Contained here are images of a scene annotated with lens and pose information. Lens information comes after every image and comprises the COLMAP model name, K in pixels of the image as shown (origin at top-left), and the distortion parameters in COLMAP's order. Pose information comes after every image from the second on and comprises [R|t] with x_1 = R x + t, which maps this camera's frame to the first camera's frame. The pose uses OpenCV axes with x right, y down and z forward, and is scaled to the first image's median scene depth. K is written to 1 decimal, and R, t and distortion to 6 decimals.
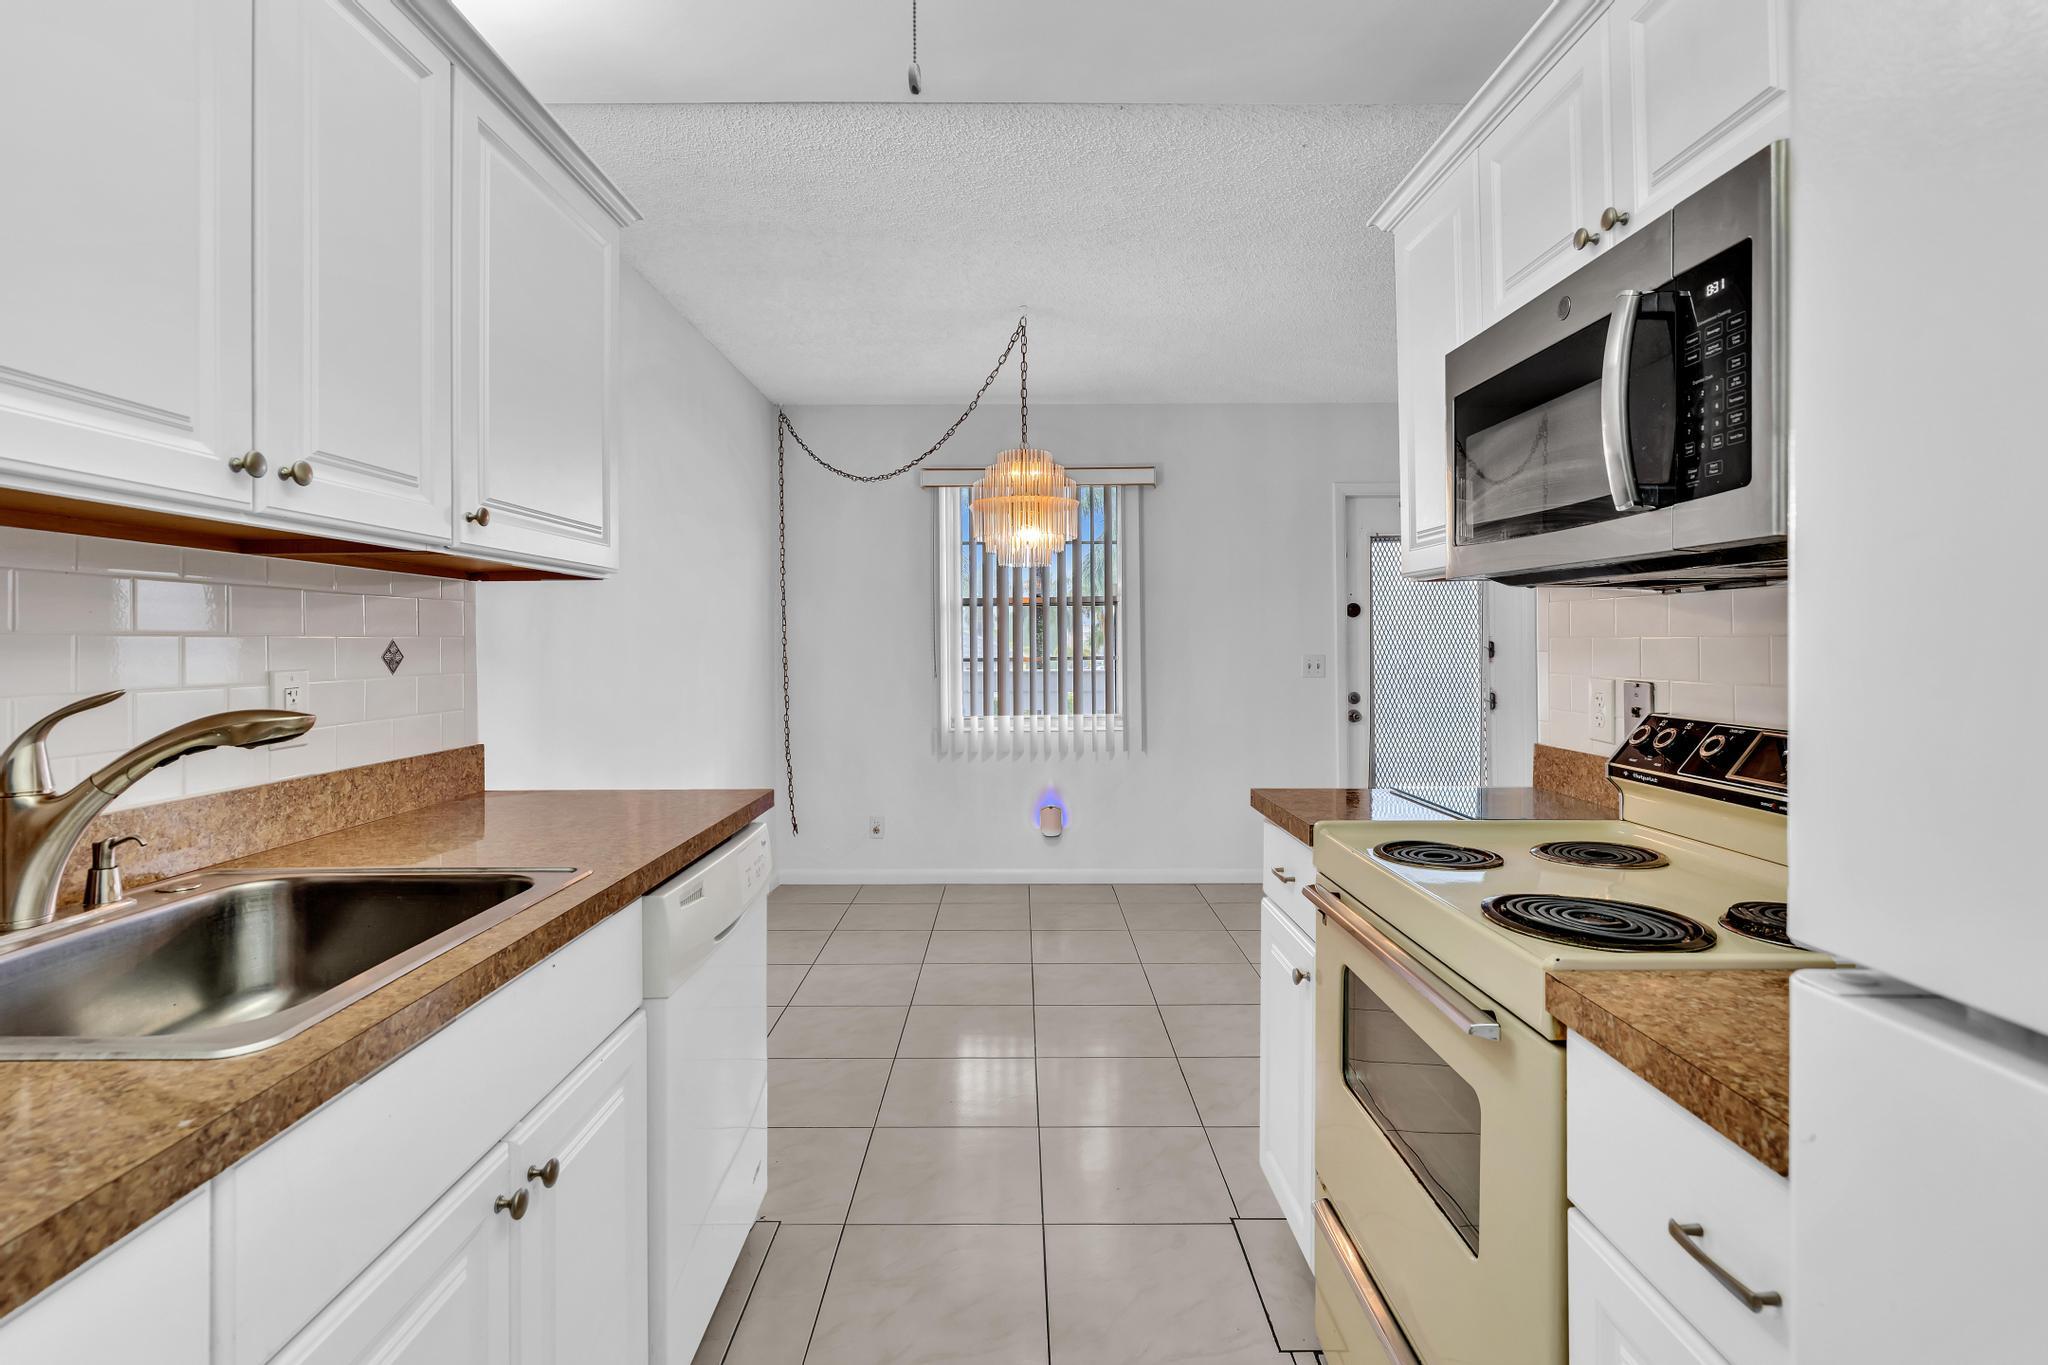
lens RADIAL K [[968.4, 0, 1029.3], [0, 968.4, 654.3], [0, 0, 1]] dist [-0.002660, 0.000755]
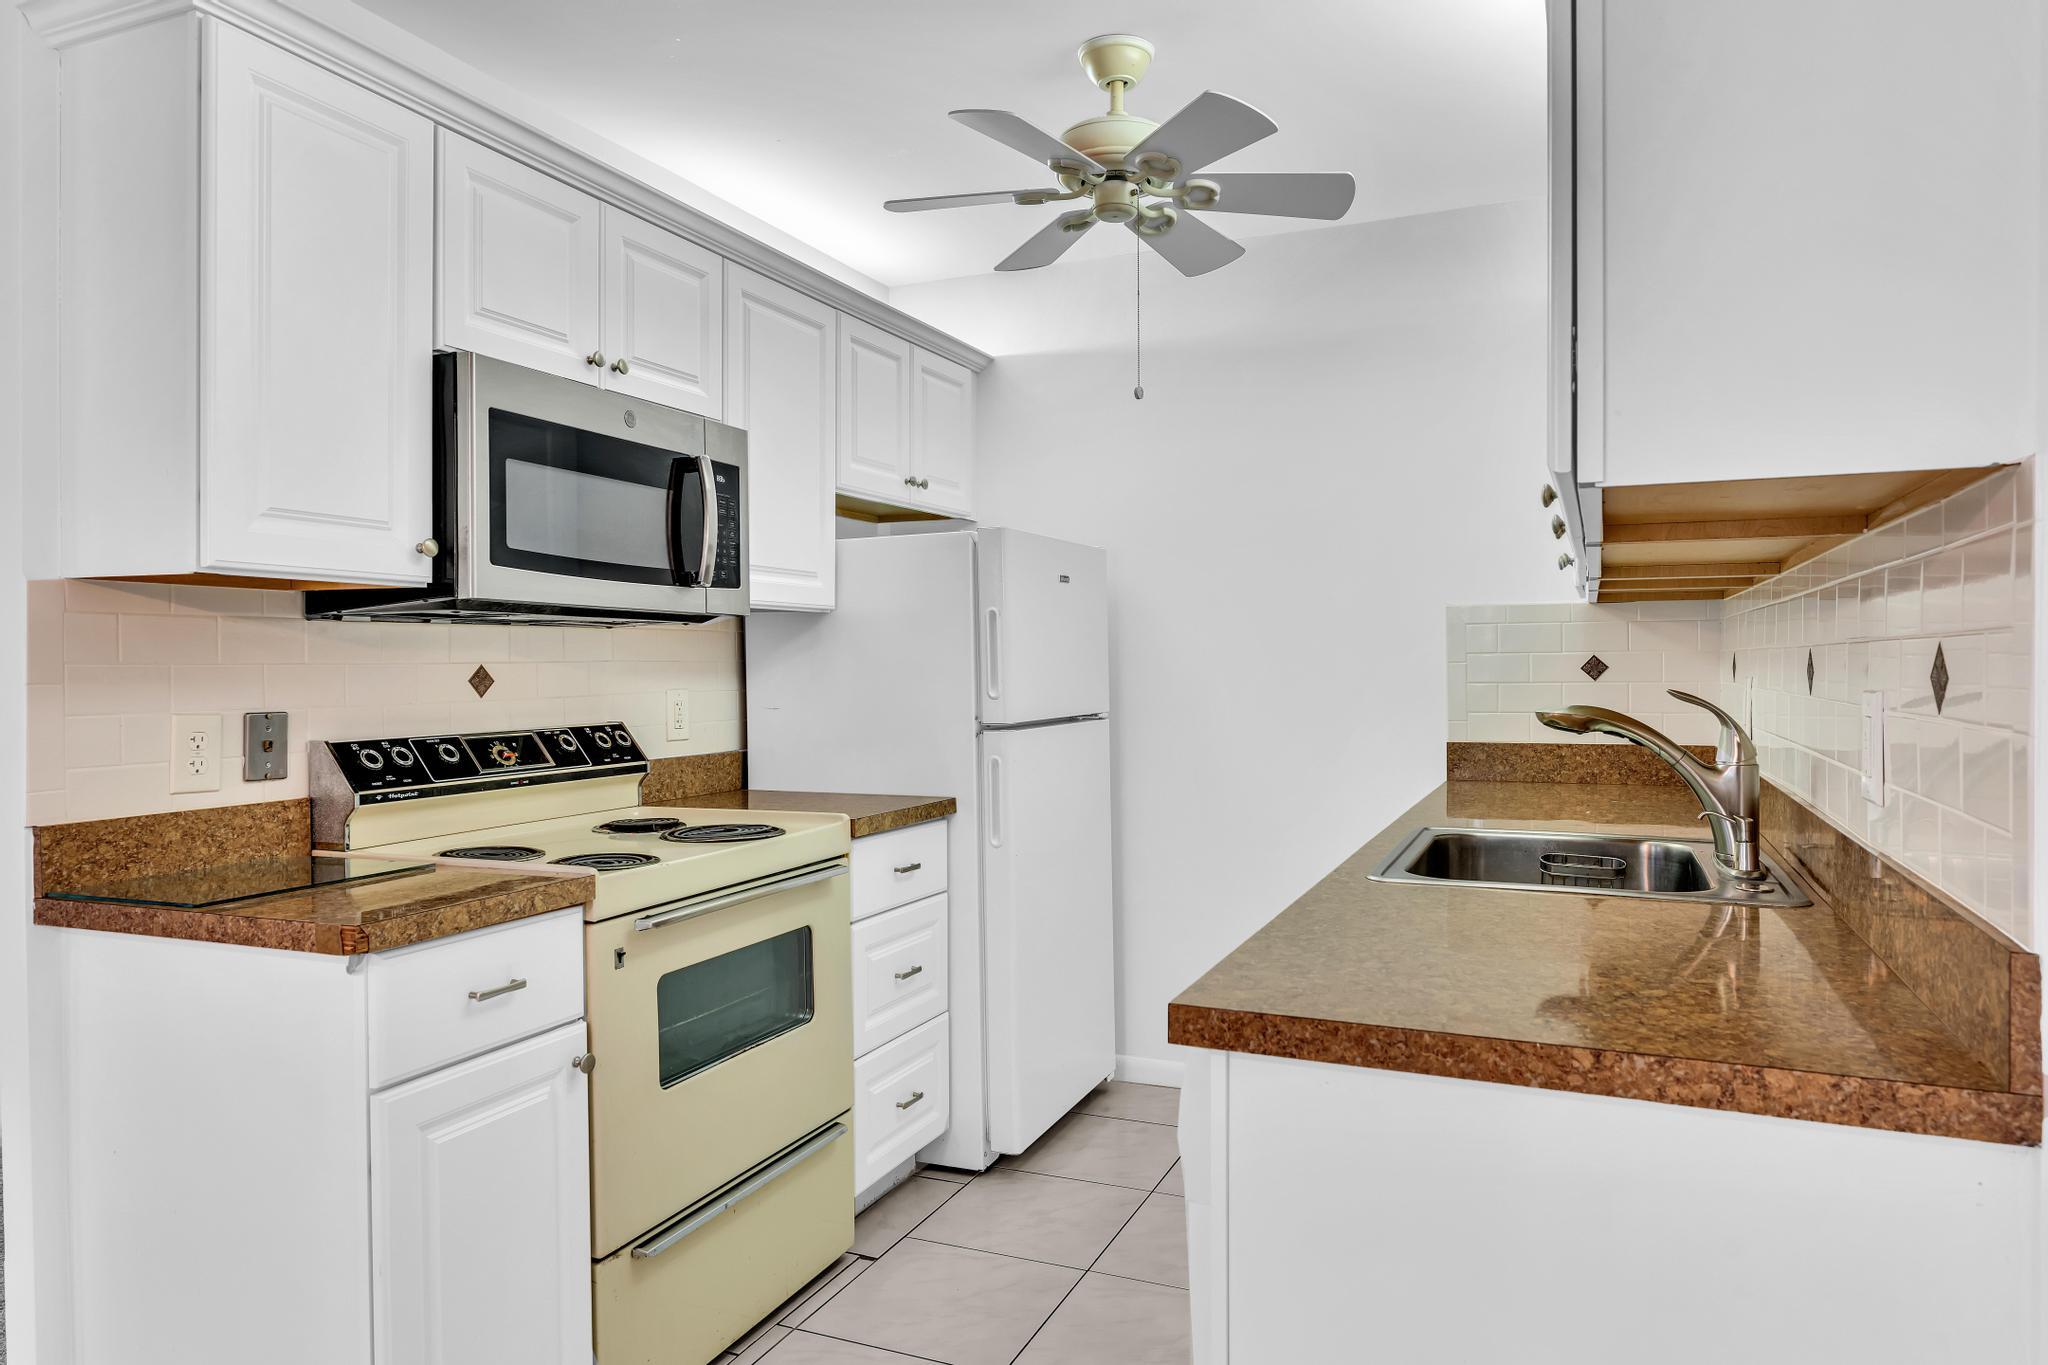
lens RADIAL K [[1285.7, 0, 1024.0], [0, 1285.7, 682.5], [0, 0, 1]] dist [0.002583, 0.003095]
pose [[-0.912653, 0.004449, 0.408712, -0.482708], [0.014958, 0.999634, 0.022520, -0.015251], [-0.408462, 0.026667, -0.912386, 1.715027]]
